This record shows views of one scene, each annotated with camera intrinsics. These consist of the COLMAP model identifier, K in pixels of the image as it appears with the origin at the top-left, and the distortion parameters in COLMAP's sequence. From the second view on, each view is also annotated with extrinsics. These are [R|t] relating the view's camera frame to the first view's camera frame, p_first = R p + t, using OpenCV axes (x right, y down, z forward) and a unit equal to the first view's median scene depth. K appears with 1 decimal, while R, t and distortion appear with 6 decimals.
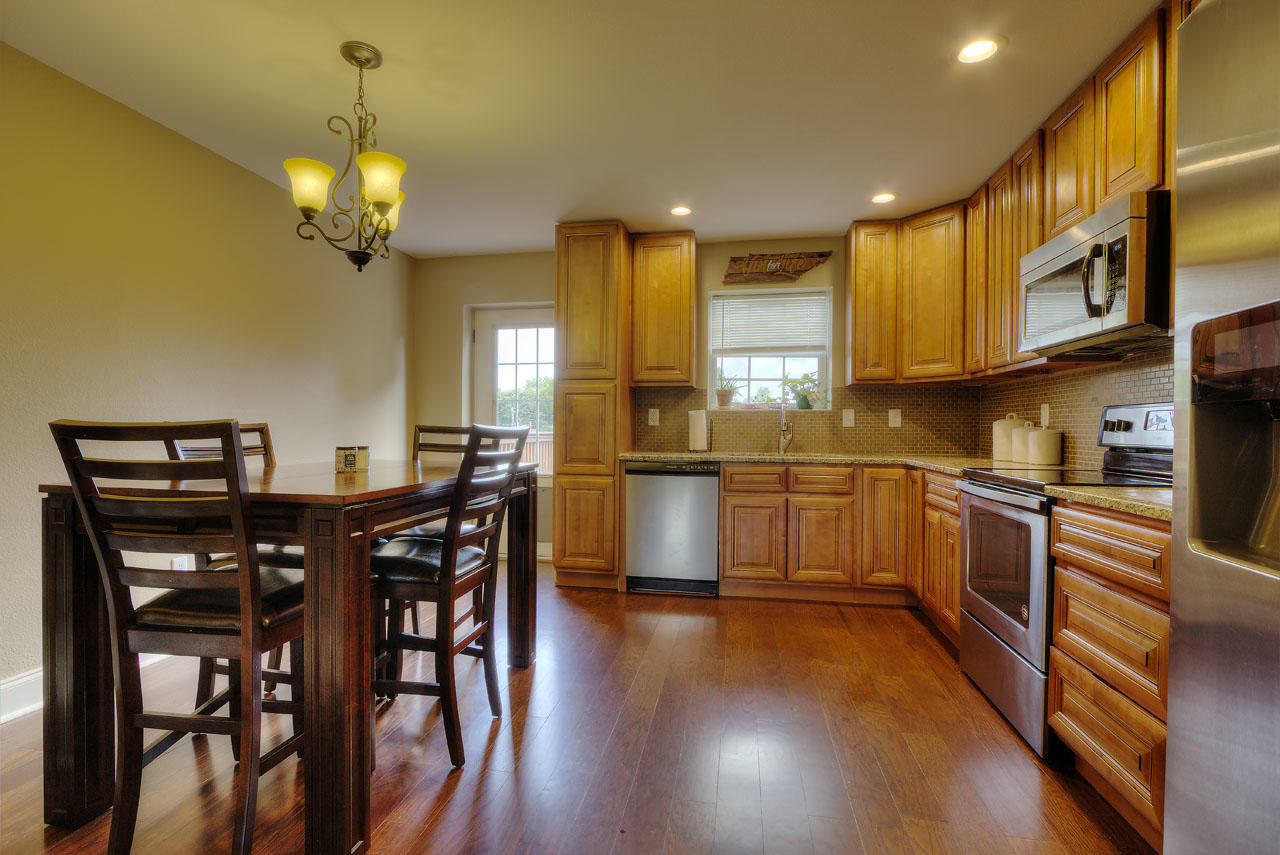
lens RADIAL K [[582.9, 0, 641.0], [0, 582.9, 430.1], [0, 0, 1]] dist [-0.005458, -0.000639]
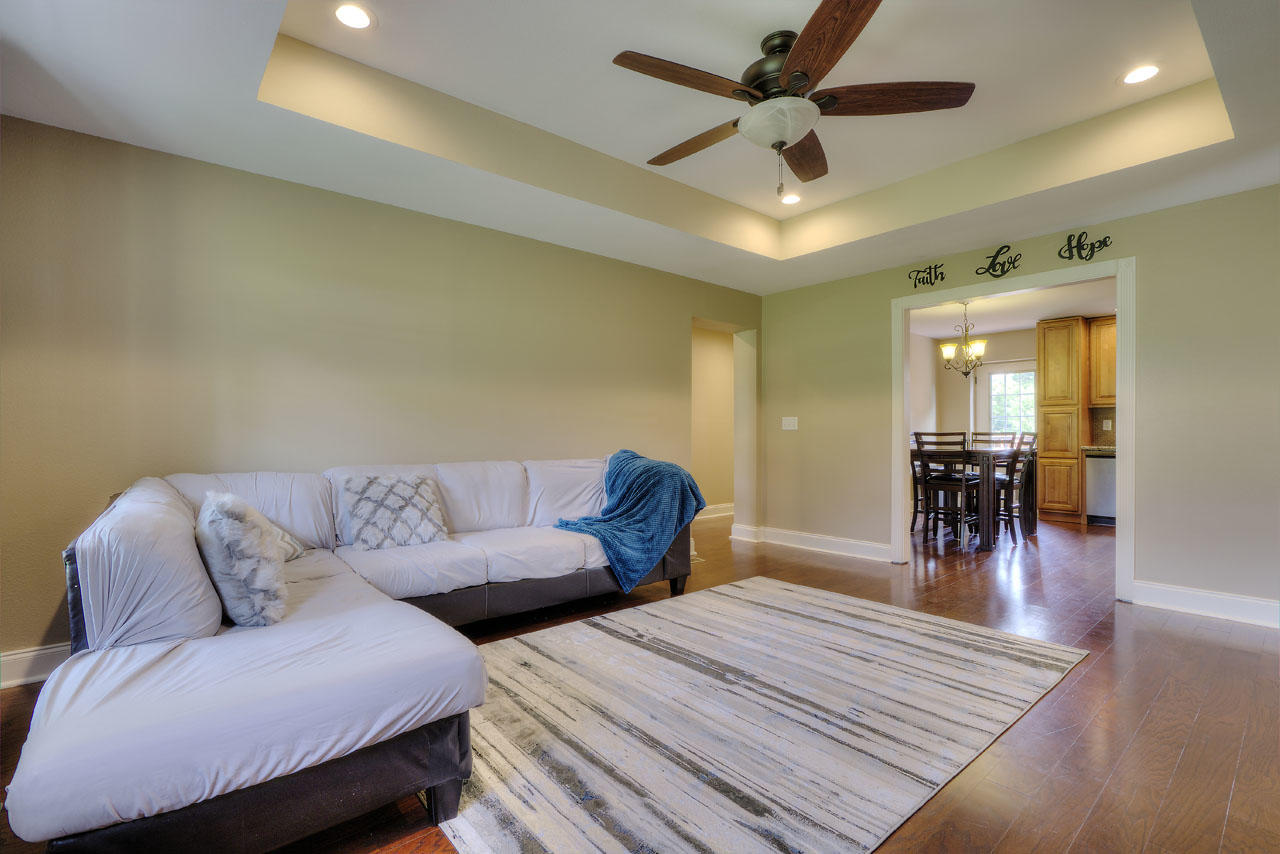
lens RADIAL K [[582.9, 0, 639.9], [0, 582.9, 431.7], [0, 0, 1]] dist [-0.005458, -0.000639]
pose [[0.772916, -0.012788, -0.634379, 0.047143], [0.008018, 0.999914, -0.010388, 0.002995], [0.634458, 0.002942, 0.772952, -1.231896]]
